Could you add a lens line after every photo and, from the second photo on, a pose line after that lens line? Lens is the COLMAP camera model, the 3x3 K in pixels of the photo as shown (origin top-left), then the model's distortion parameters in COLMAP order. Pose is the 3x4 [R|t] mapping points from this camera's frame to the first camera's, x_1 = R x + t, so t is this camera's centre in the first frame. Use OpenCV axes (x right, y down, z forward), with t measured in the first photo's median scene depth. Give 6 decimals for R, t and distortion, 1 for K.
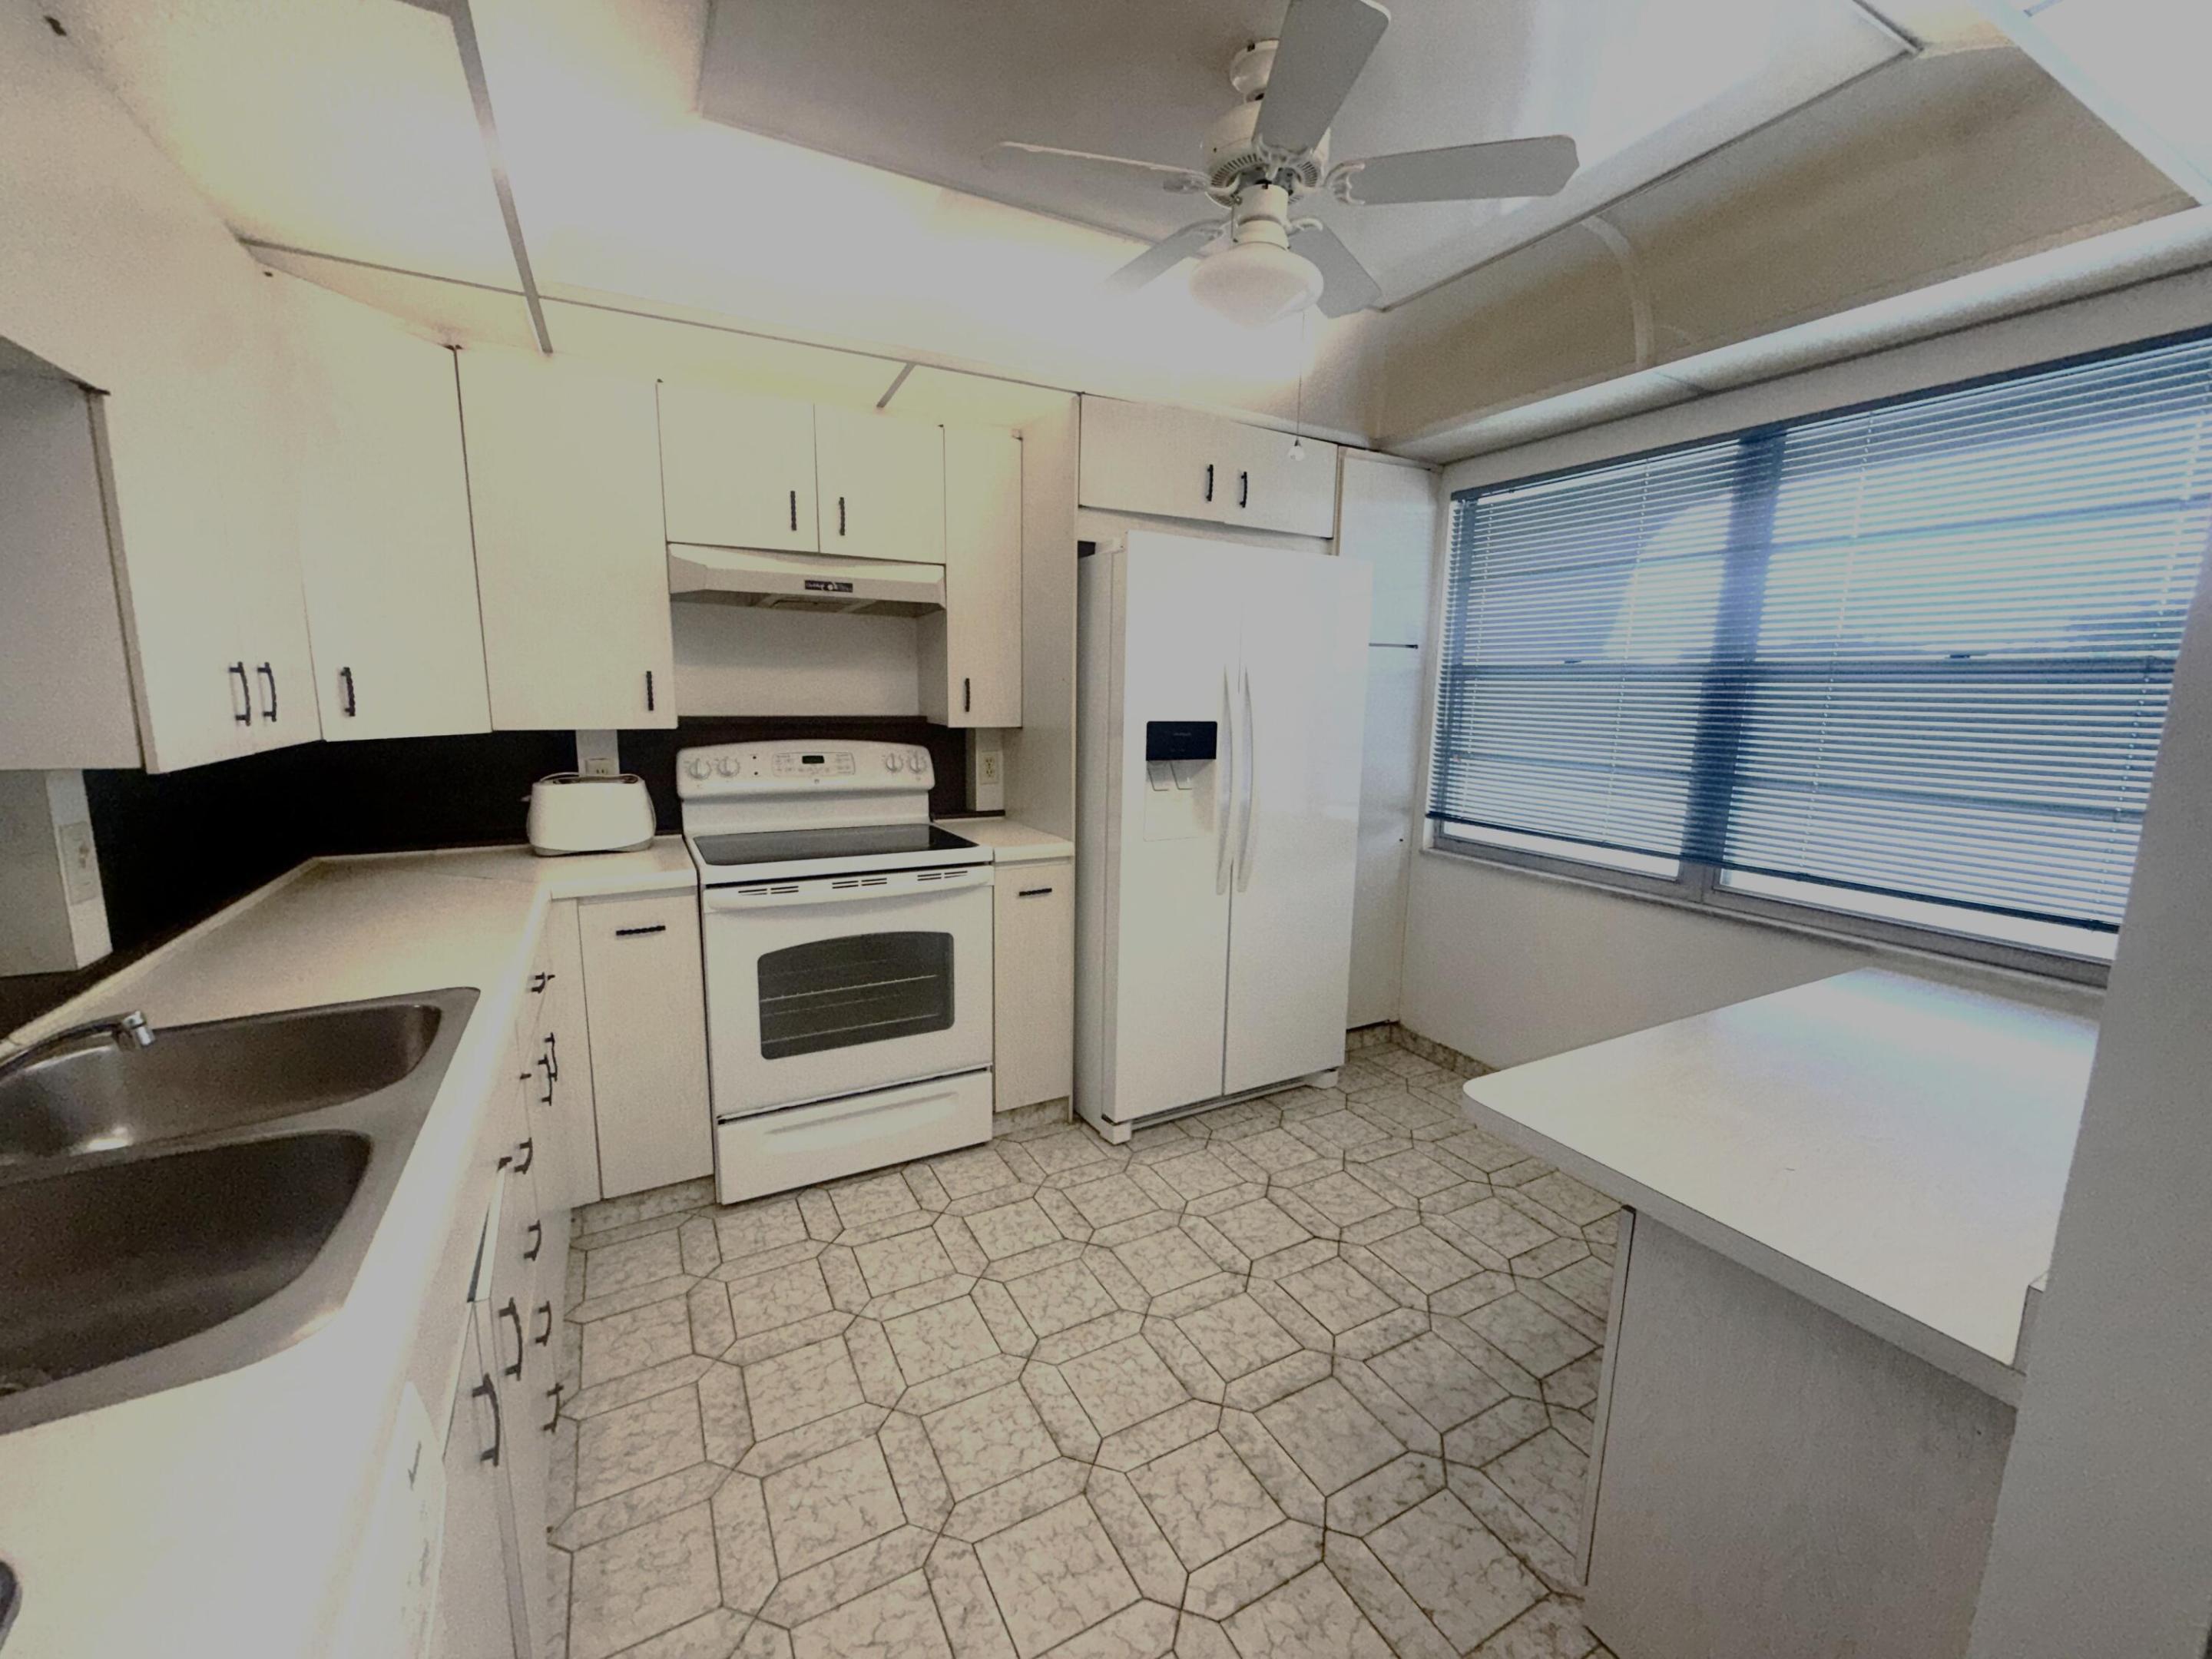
lens RADIAL K [[873.7, 0, 1101.9], [0, 873.7, 827.1], [0, 0, 1]] dist [0.002523, -0.000190]
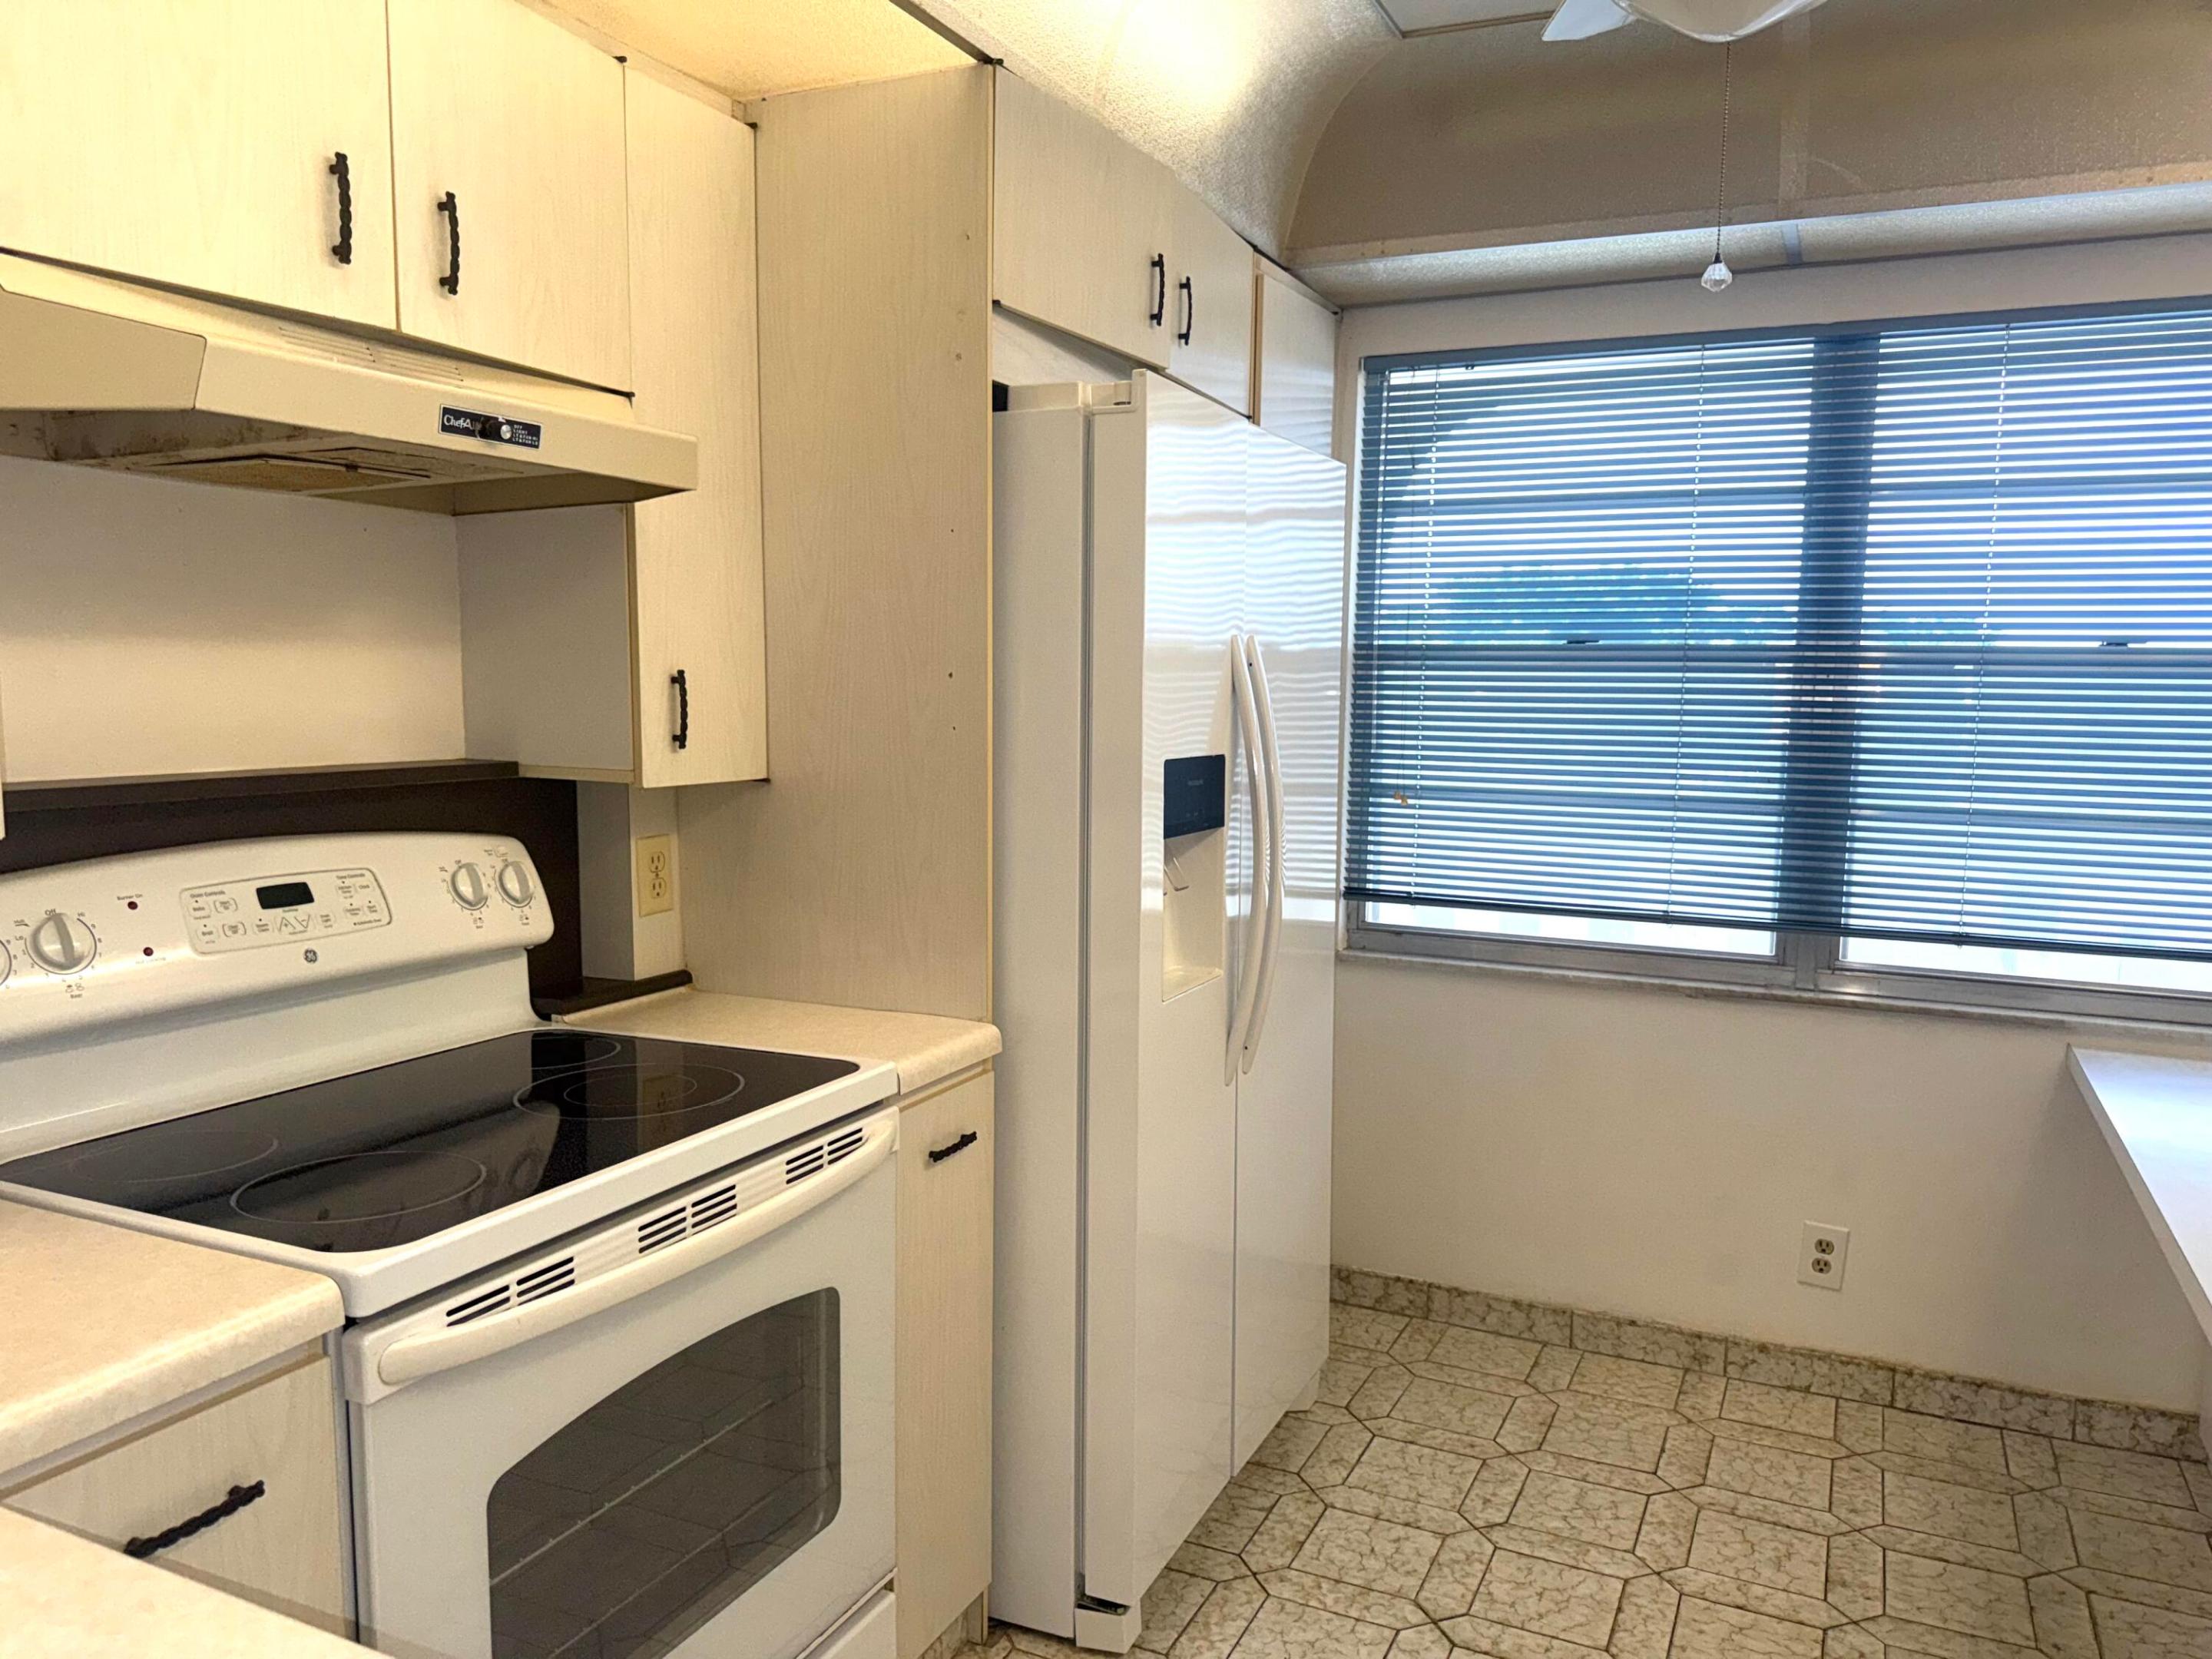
lens RADIAL K [[1574.9, 0, 1150.1], [0, 1574.9, 840.9], [0, 0, 1]] dist [0.062485, -0.080761]
pose [[0.799801, -0.068071, 0.596393, -0.484472], [0.093126, 0.995591, -0.011252, -0.065947], [-0.592998, 0.064539, 0.802613, 0.293394]]
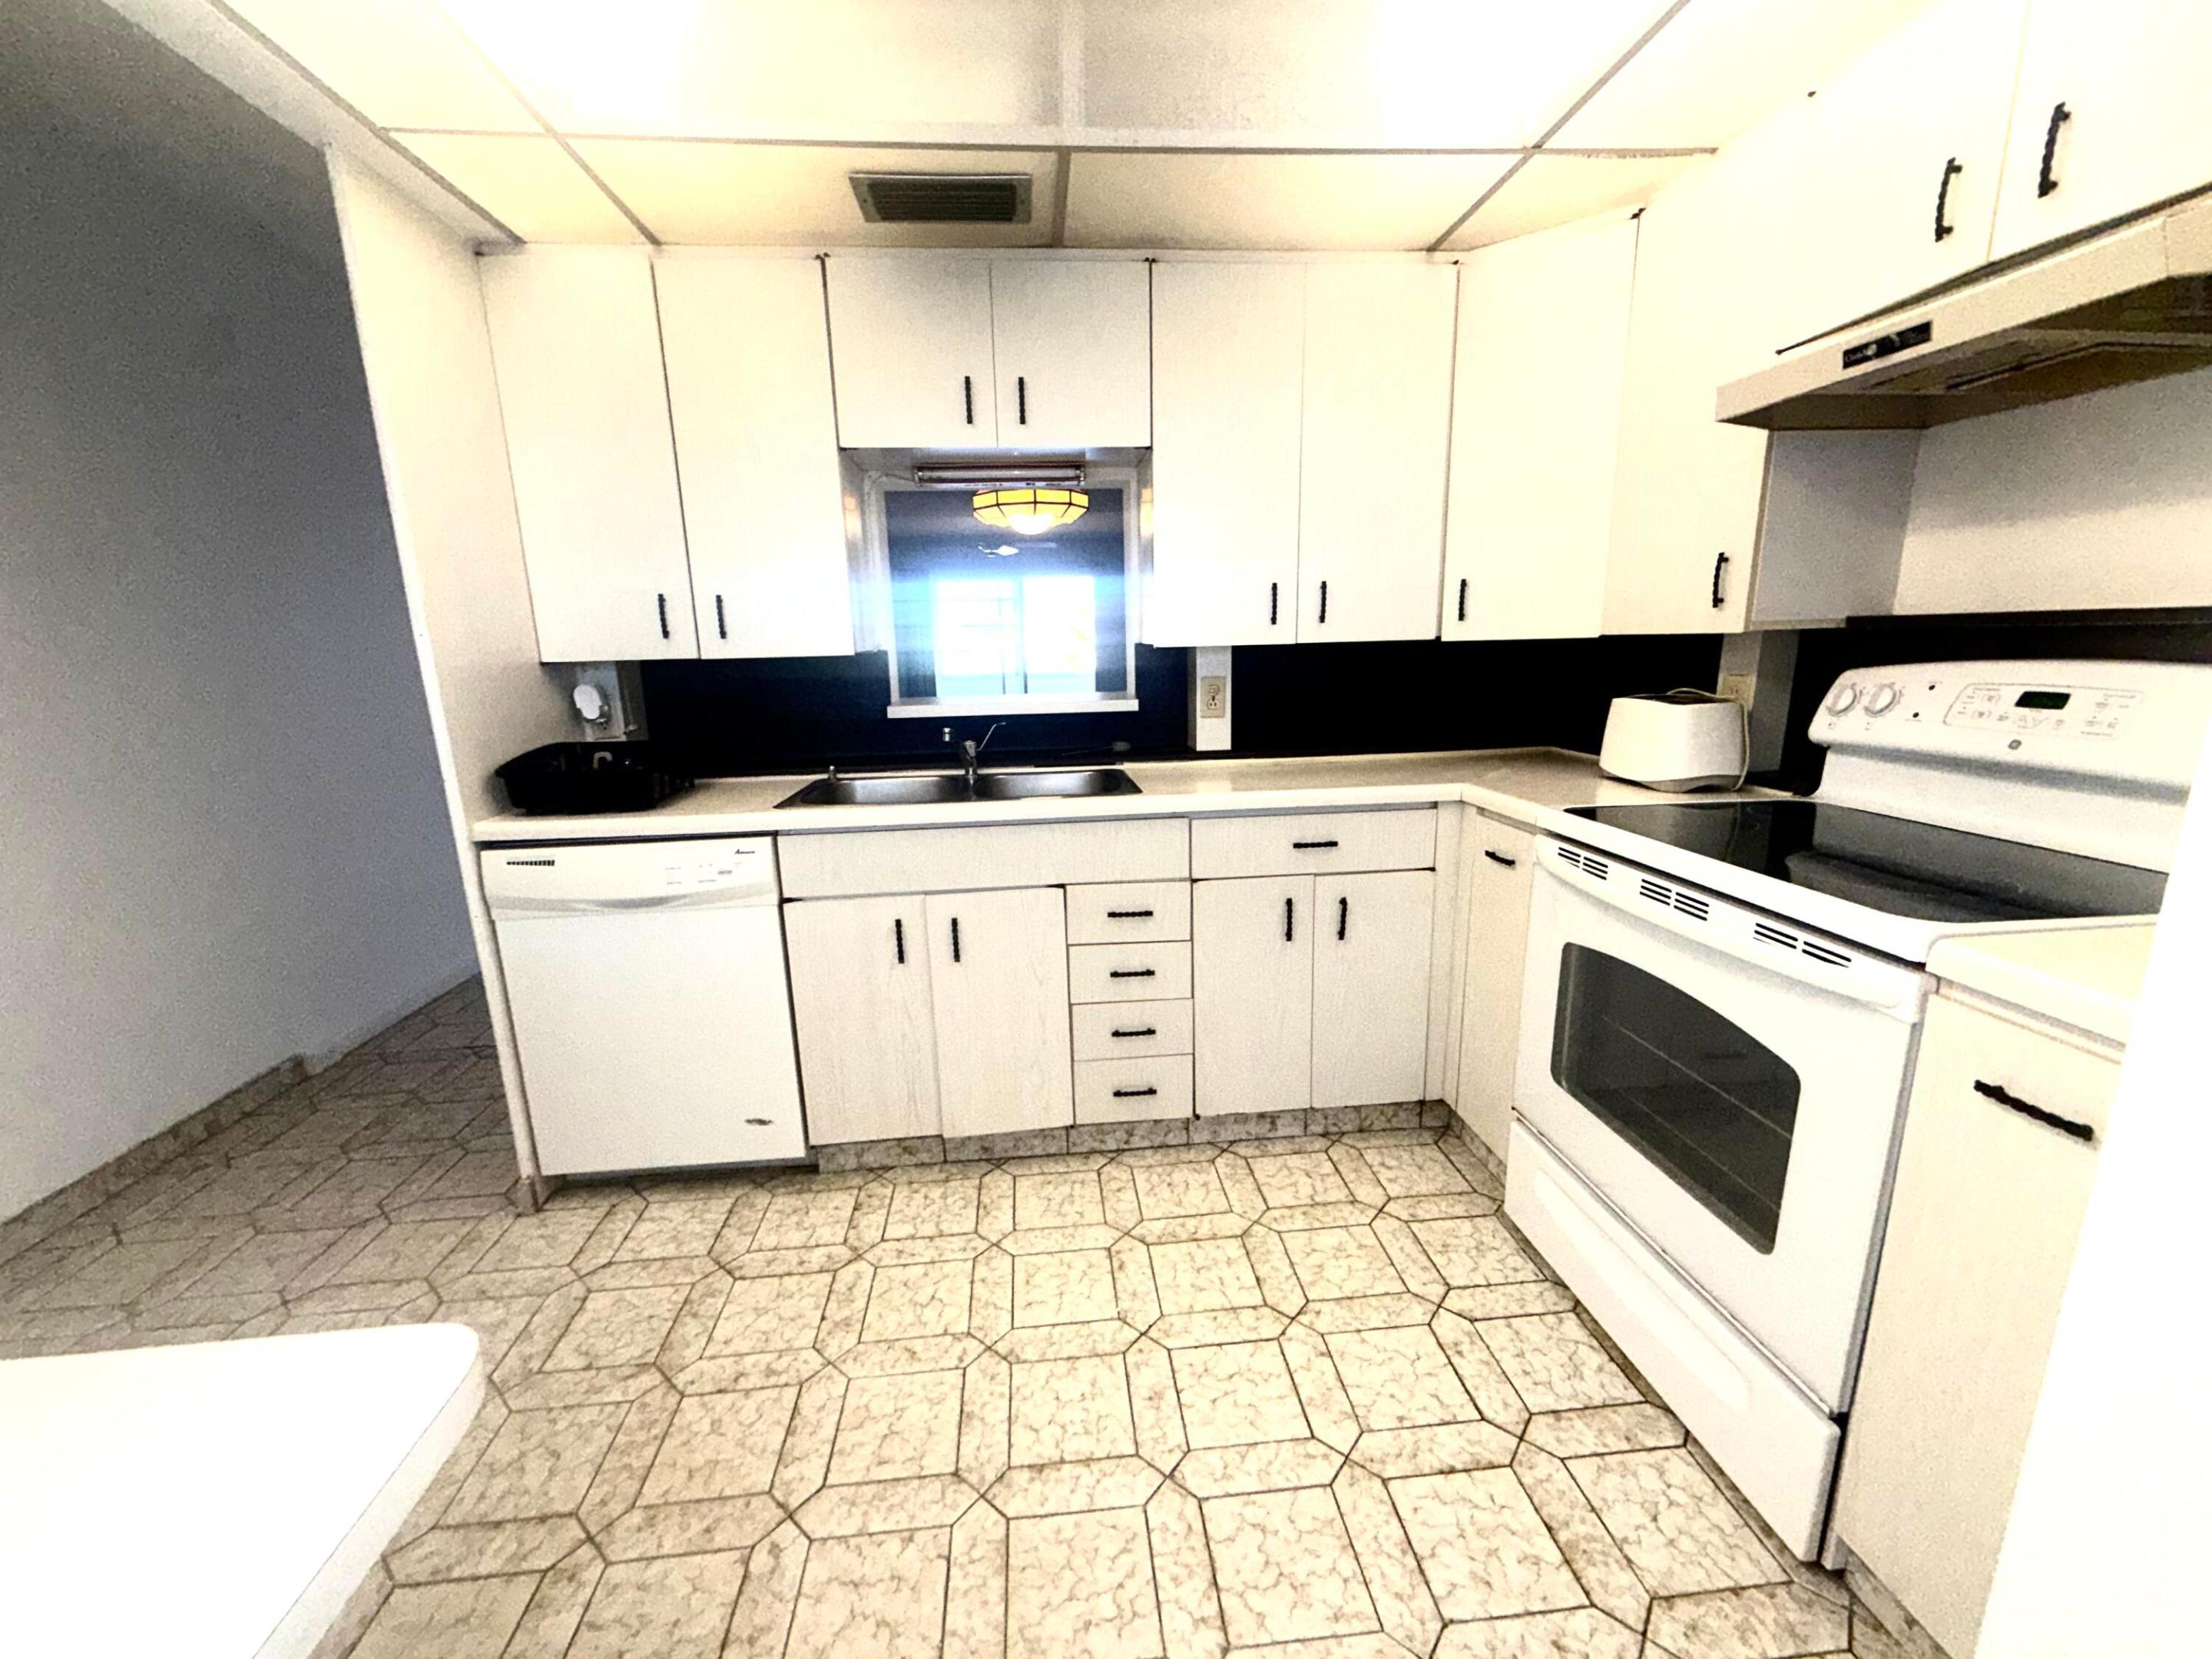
lens RADIAL K [[873.7, 0, 1101.9], [0, 873.7, 827.1], [0, 0, 1]] dist [0.002523, -0.000190]
pose [[-0.390427, 0.188973, -0.901030, 0.364561], [-0.126049, 0.958517, 0.255649, -0.076121], [0.911964, 0.213387, -0.350411, 0.788448]]
